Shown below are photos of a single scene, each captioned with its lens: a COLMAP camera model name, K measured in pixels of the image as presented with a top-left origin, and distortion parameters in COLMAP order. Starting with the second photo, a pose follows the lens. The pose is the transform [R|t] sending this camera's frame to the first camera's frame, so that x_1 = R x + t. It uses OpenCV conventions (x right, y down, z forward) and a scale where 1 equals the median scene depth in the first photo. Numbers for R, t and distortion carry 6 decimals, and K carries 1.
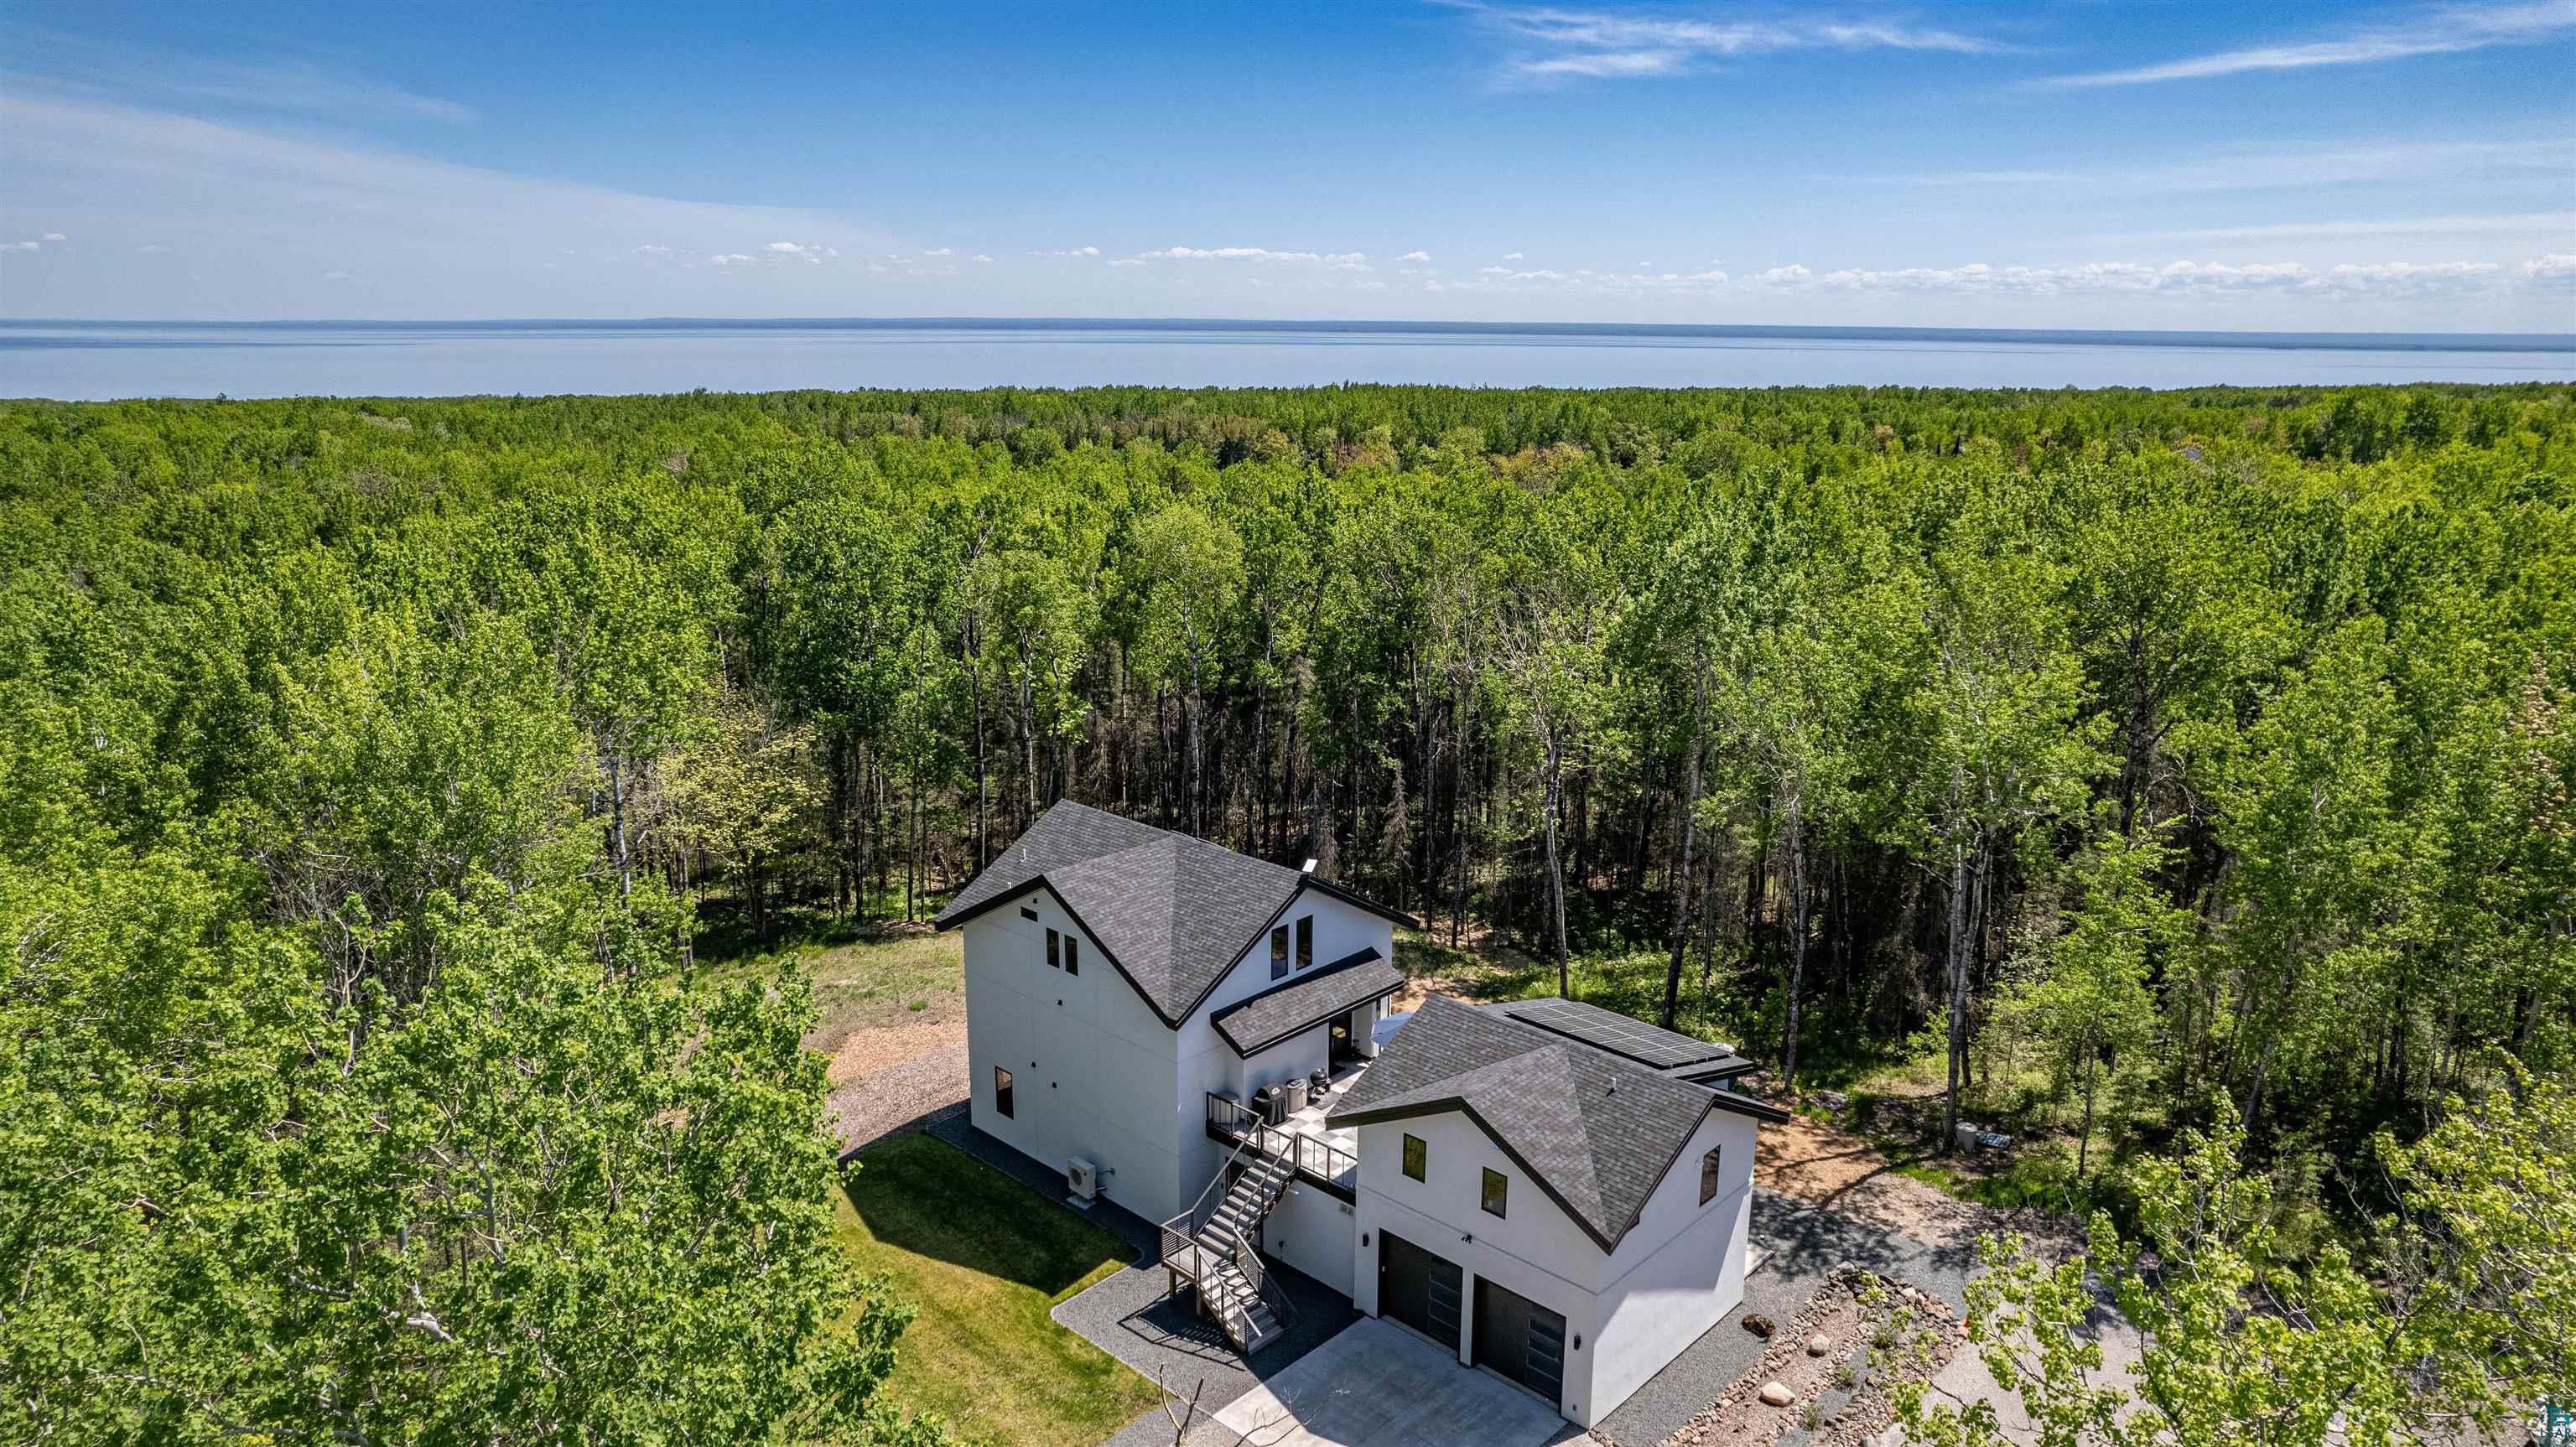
lens RADIAL K [[1708.1, 0, 1288.0], [0, 1708.1, 723.5], [0, 0, 1]] dist [-0.044772, 0.090026]
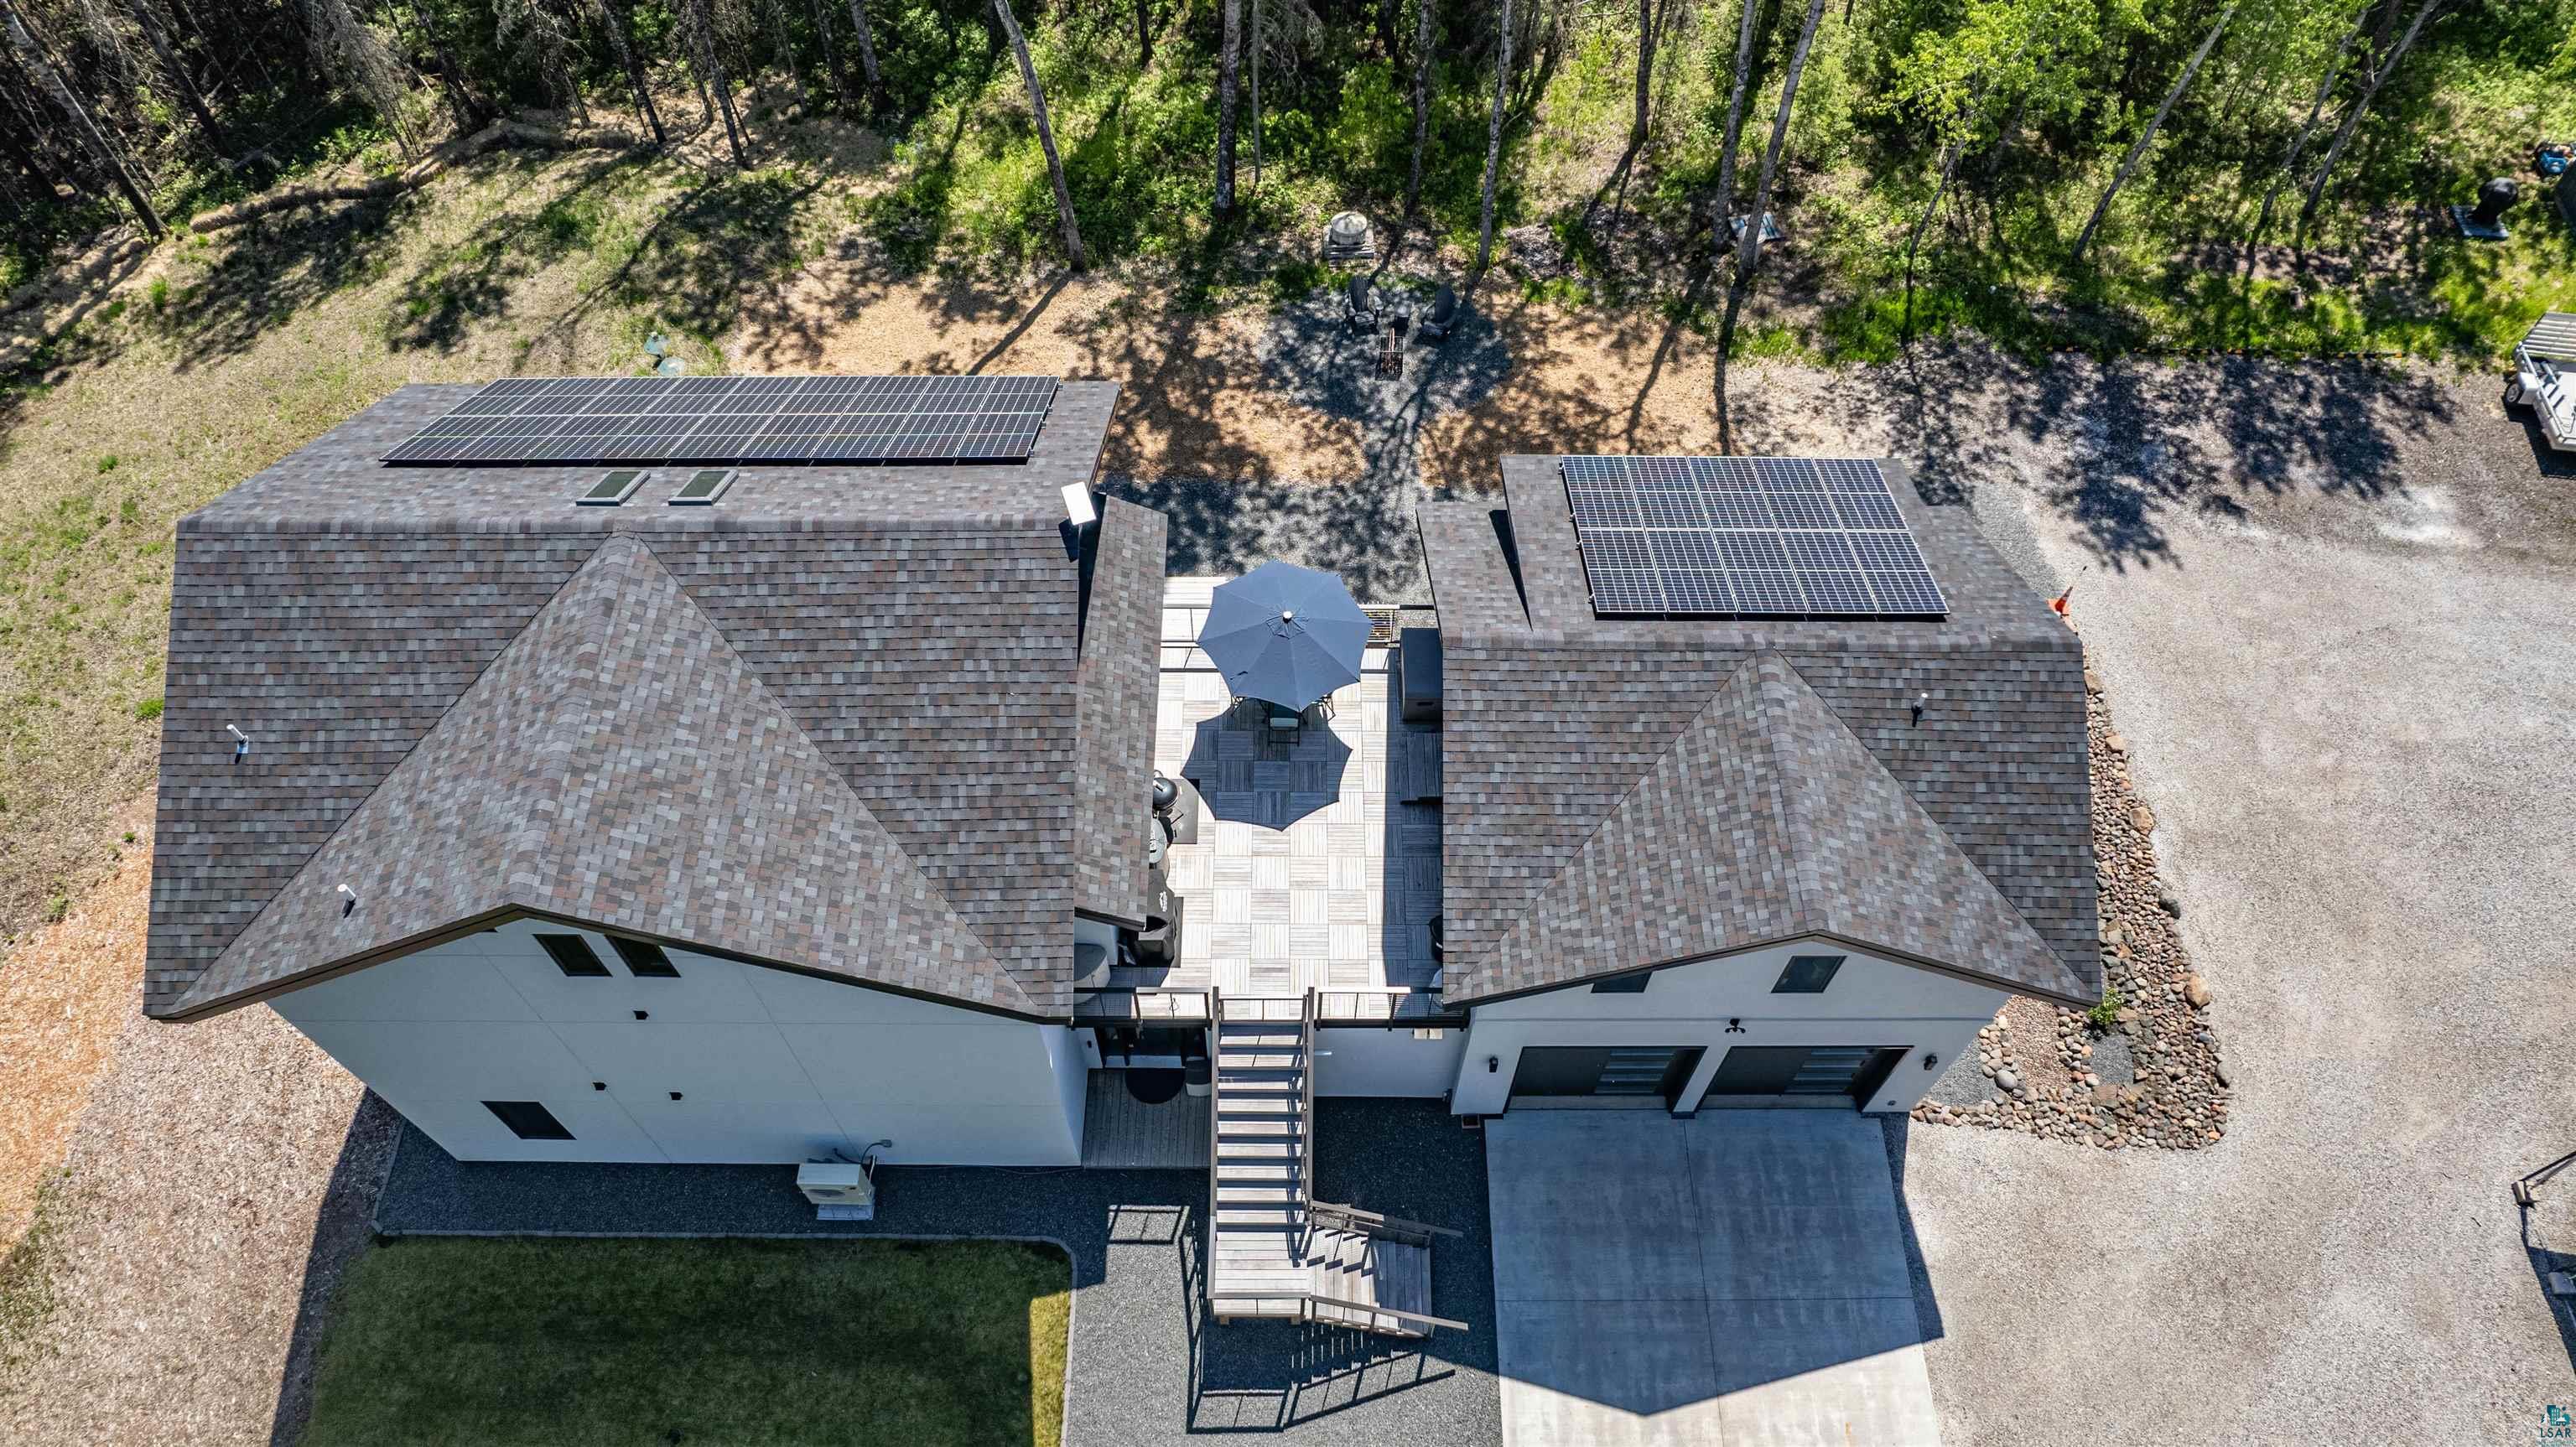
lens RADIAL K [[1708.1, 0, 1288.0], [0, 1708.1, 723.5], [0, 0, 1]] dist [-0.044772, 0.090026]
pose [[0.733974, -0.555218, 0.391172, -0.137958], [0.158846, 0.700307, 0.695944, -0.149556], [-0.660341, -0.448669, 0.602201, 0.638246]]
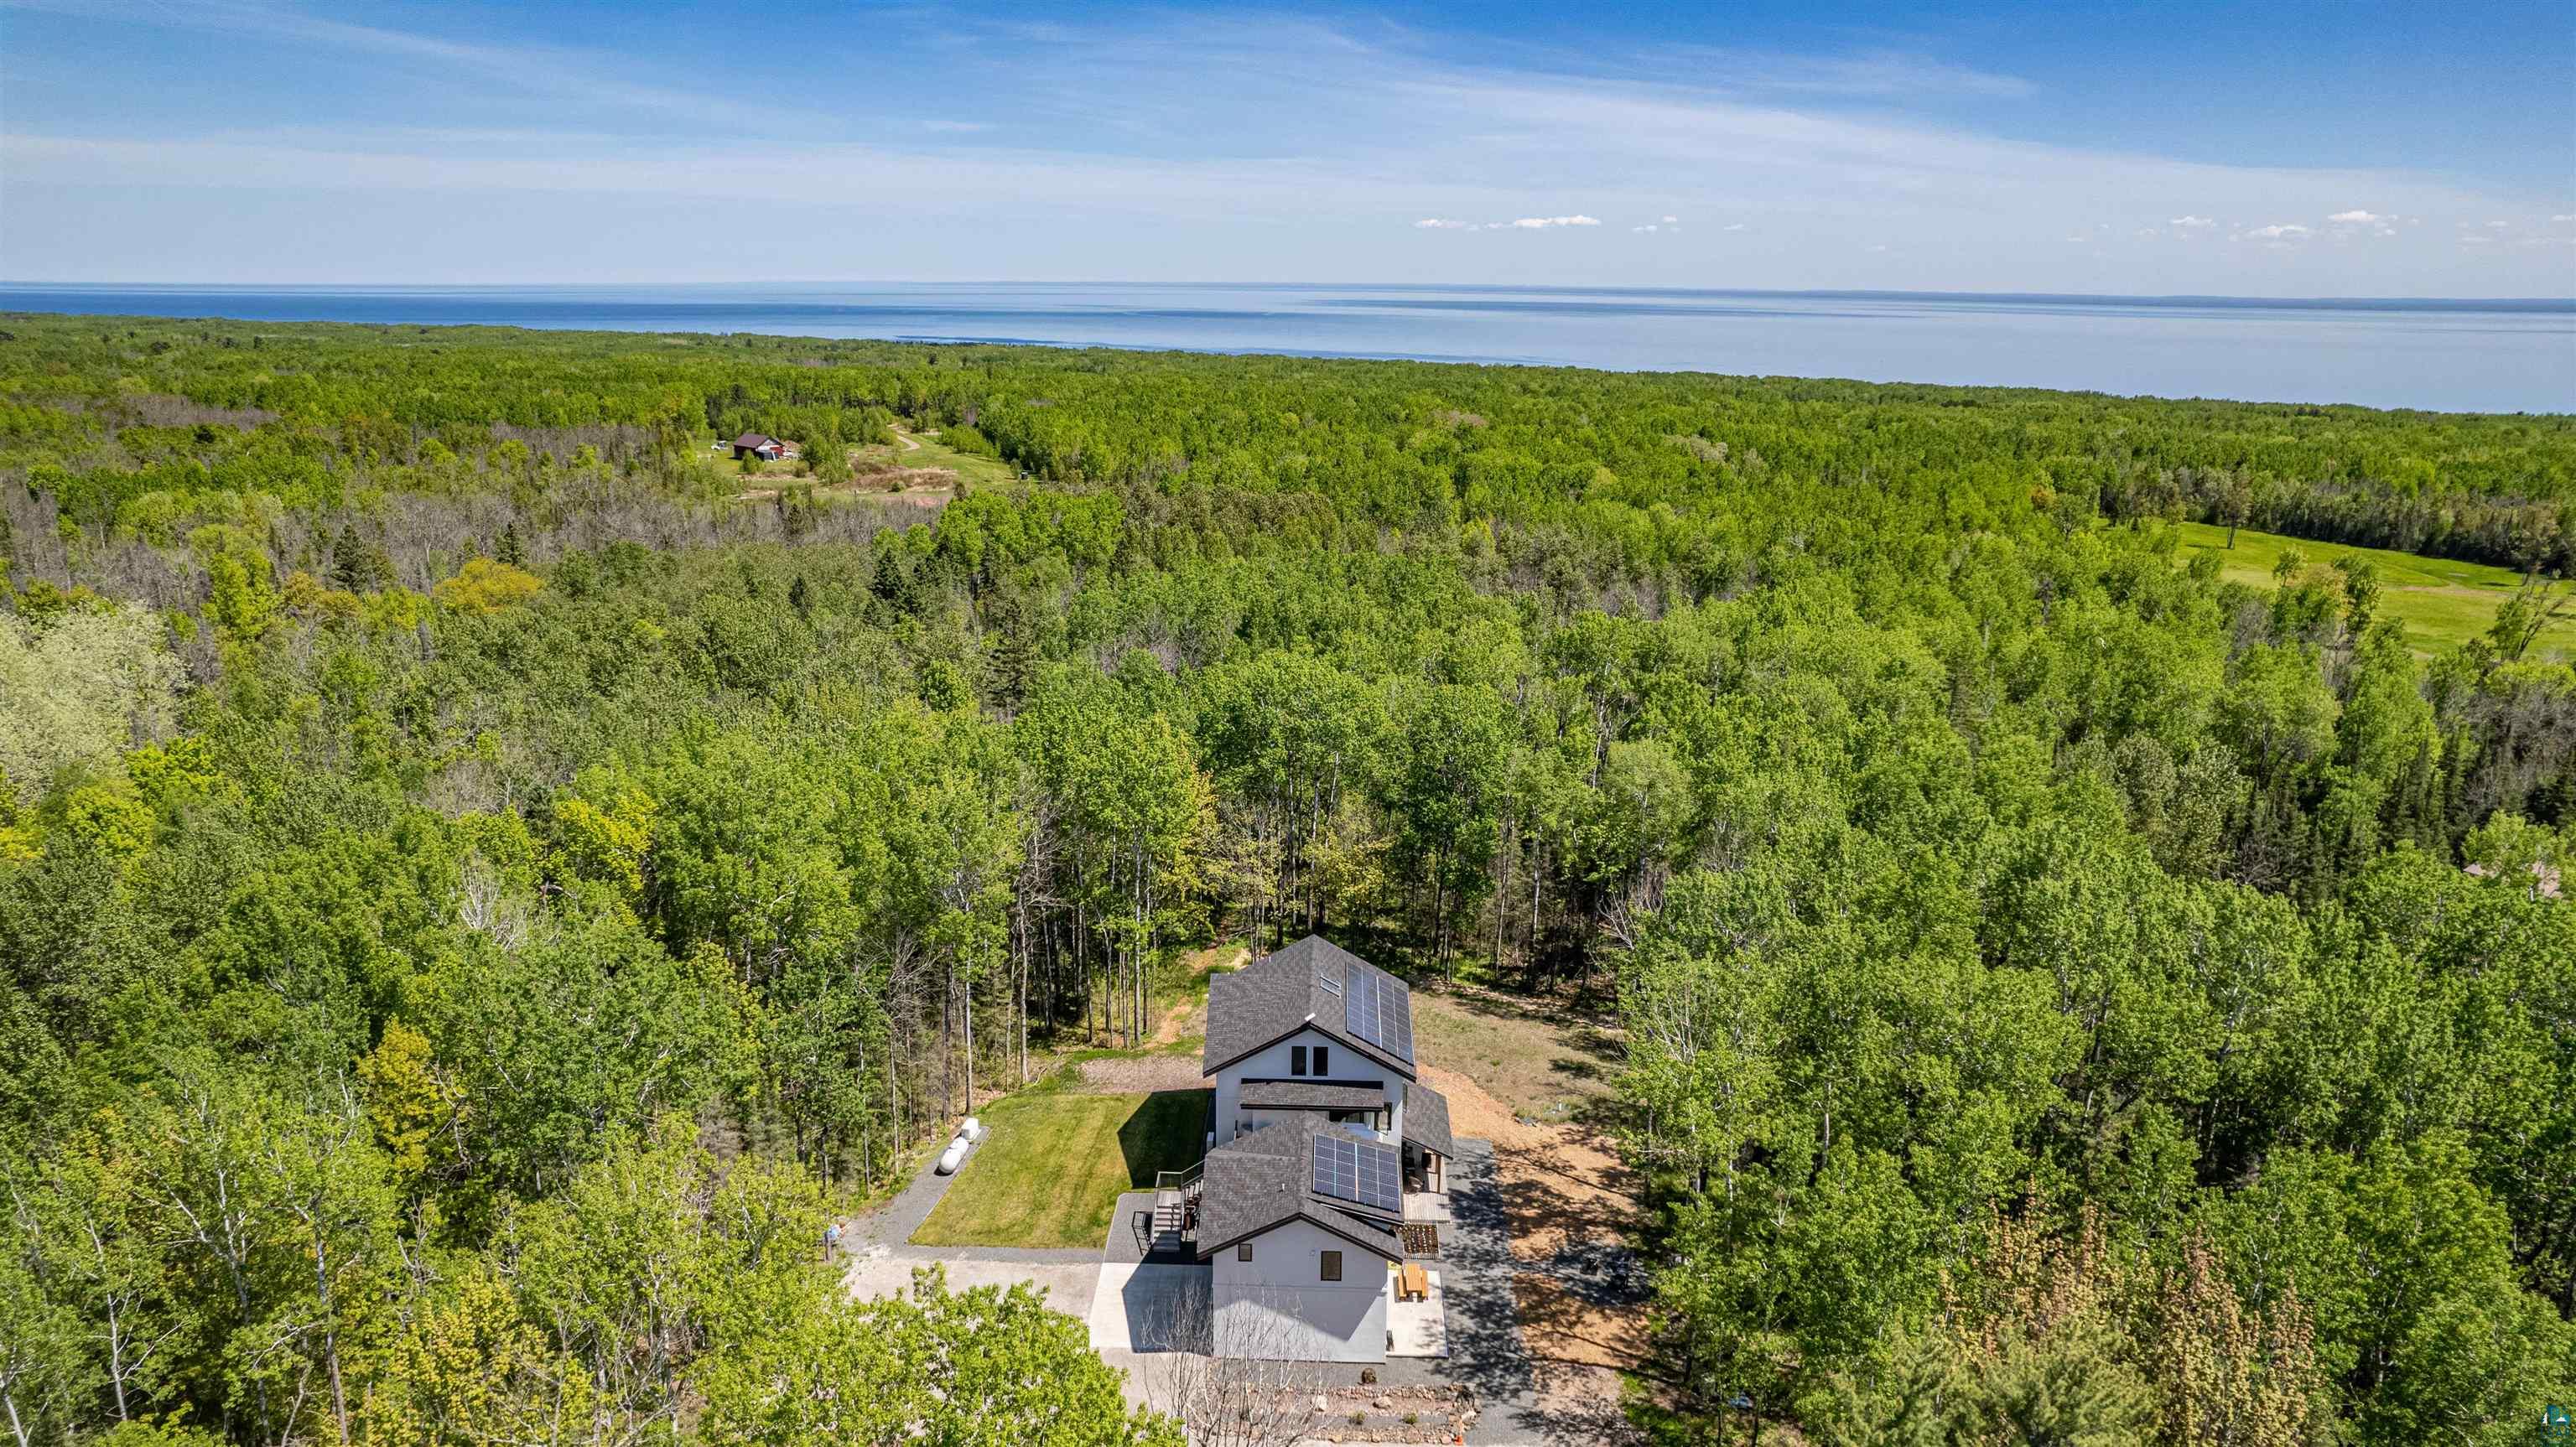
lens RADIAL K [[1708.1, 0, 1288.0], [0, 1708.1, 723.5], [0, 0, 1]] dist [-0.044772, 0.090026]
pose [[0.656102, 0.208465, -0.725308, 1.082170], [-0.186871, 0.976038, 0.111488, -0.358650], [0.731169, 0.062392, 0.679337, -0.170338]]
